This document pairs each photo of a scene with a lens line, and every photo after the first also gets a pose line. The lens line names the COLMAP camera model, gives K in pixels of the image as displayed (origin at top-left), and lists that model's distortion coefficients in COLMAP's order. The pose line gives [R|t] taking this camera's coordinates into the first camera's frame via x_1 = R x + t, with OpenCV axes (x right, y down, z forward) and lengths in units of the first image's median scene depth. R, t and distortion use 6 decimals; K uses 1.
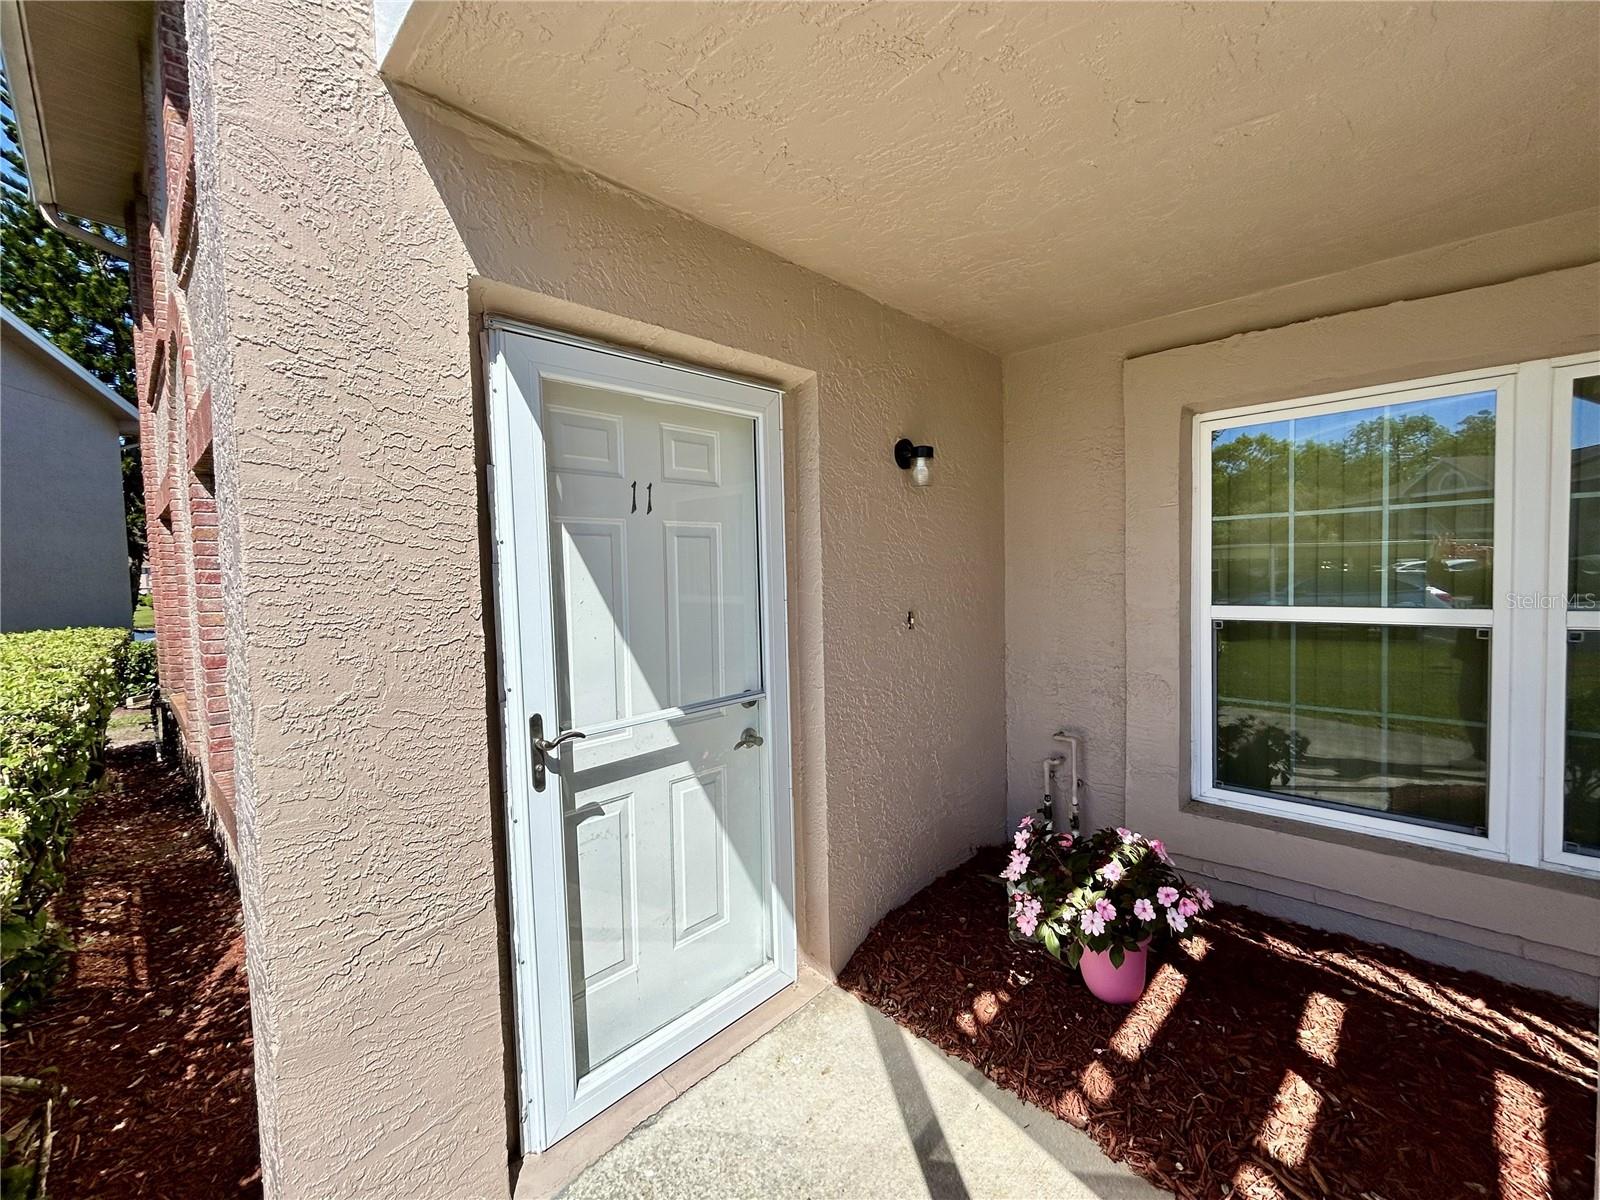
lens RADIAL K [[650.3, 0, 797.7], [0, 650.3, 597.5], [0, 0, 1]] dist [-0.004826, 0.002789]
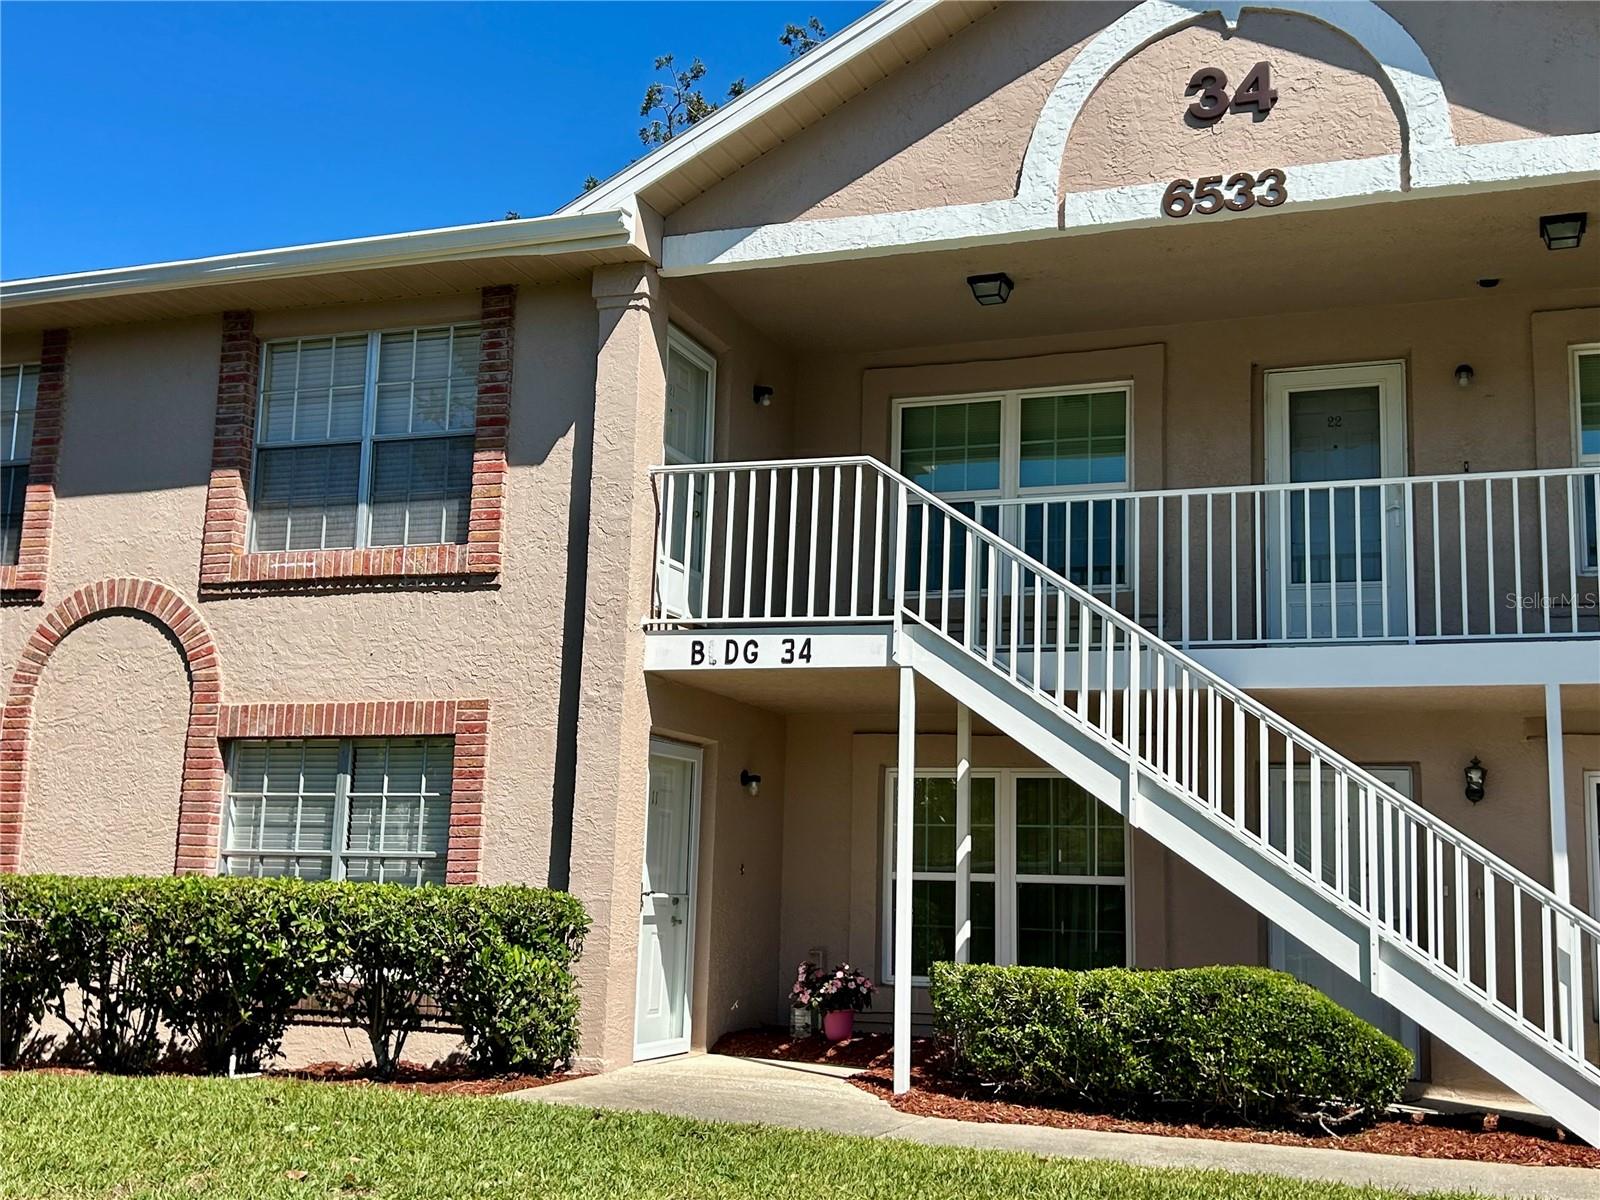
lens RADIAL K [[1823.7, 0, 800.1], [0, 1823.7, 607.0], [0, 0, 1]] dist [0.066138, 0.000000]
pose [[0.912085, 0.115753, 0.393321, -1.995581], [-0.038028, 0.979068, -0.199951, 0.373493], [-0.408233, 0.167415, 0.897395, -4.240010]]
